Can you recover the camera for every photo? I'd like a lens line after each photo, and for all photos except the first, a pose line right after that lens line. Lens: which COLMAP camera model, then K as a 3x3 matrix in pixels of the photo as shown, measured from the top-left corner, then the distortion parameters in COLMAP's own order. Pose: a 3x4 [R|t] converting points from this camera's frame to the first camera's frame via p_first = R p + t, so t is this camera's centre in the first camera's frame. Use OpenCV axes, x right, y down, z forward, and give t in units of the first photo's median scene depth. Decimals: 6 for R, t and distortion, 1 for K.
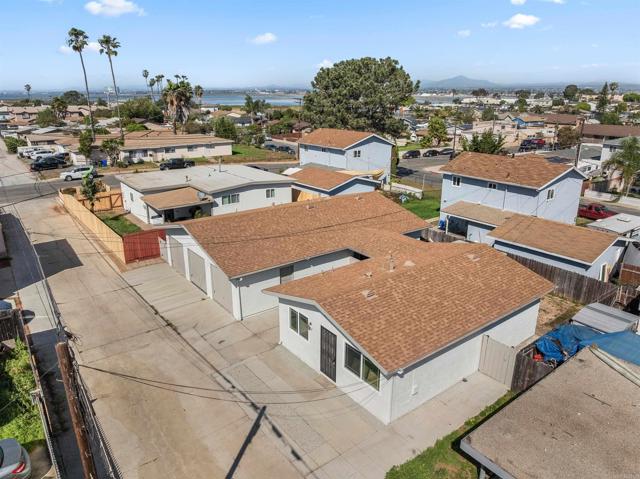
lens RADIAL K [[456.5, 0, 320.4], [0, 456.5, 239.8], [0, 0, 1]] dist [-0.019356, -0.007339]
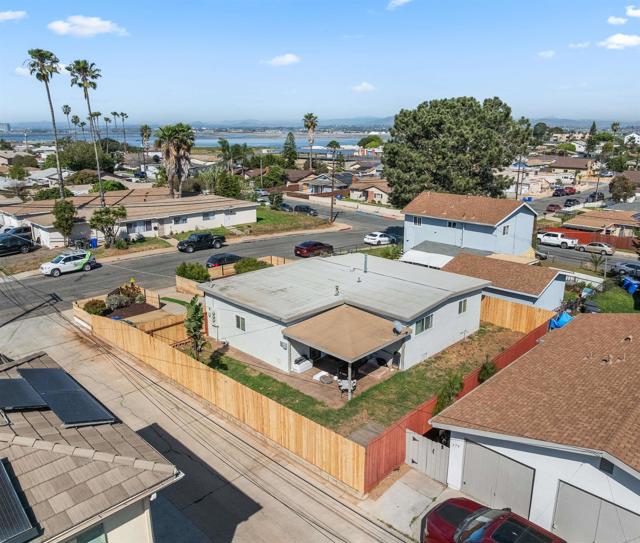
lens RADIAL K [[506.6, 0, 319.9], [0, 506.6, 271.1], [0, 0, 1]] dist [-0.018593, 0.014311]
pose [[0.988125, -0.040829, 0.148130, -0.242877], [0.046676, 0.998254, -0.036209, -0.079886], [-0.146393, 0.042693, 0.988305, 0.188288]]
